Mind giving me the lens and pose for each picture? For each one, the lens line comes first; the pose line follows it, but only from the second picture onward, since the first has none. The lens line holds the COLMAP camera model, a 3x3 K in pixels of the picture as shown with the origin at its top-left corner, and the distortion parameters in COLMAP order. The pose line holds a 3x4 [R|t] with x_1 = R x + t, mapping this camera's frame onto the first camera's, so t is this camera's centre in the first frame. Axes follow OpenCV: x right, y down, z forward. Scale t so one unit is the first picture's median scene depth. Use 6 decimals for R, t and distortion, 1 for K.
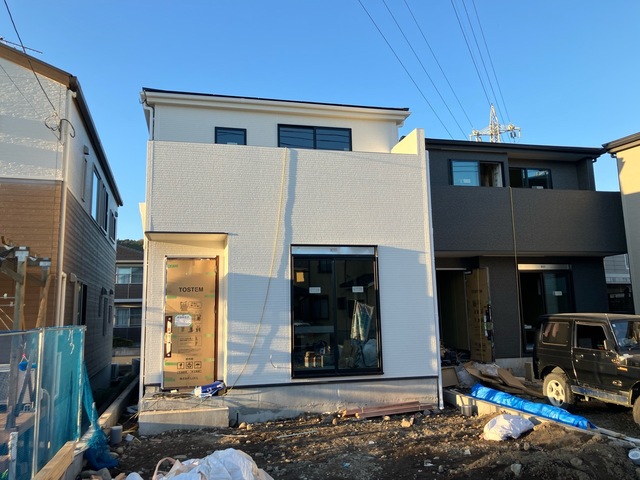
lens RADIAL K [[524.3, 0, 320.0], [0, 524.3, 240.0], [0, 0, 1]] dist [-0.014091, -0.006007]
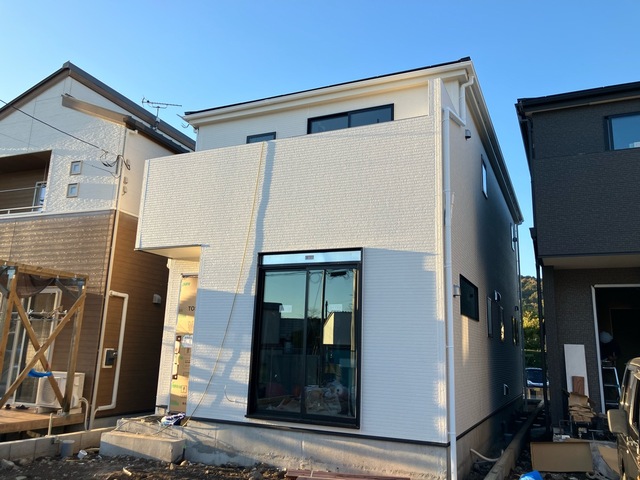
lens RADIAL K [[524.3, 0, 320.0], [0, 524.3, 240.0], [0, 0, 1]] dist [-0.014091, -0.006007]
pose [[0.782652, -0.080206, -0.617271, 0.535810], [0.038384, 0.995995, -0.080748, 0.058248], [0.621275, 0.039505, 0.782596, 0.407607]]
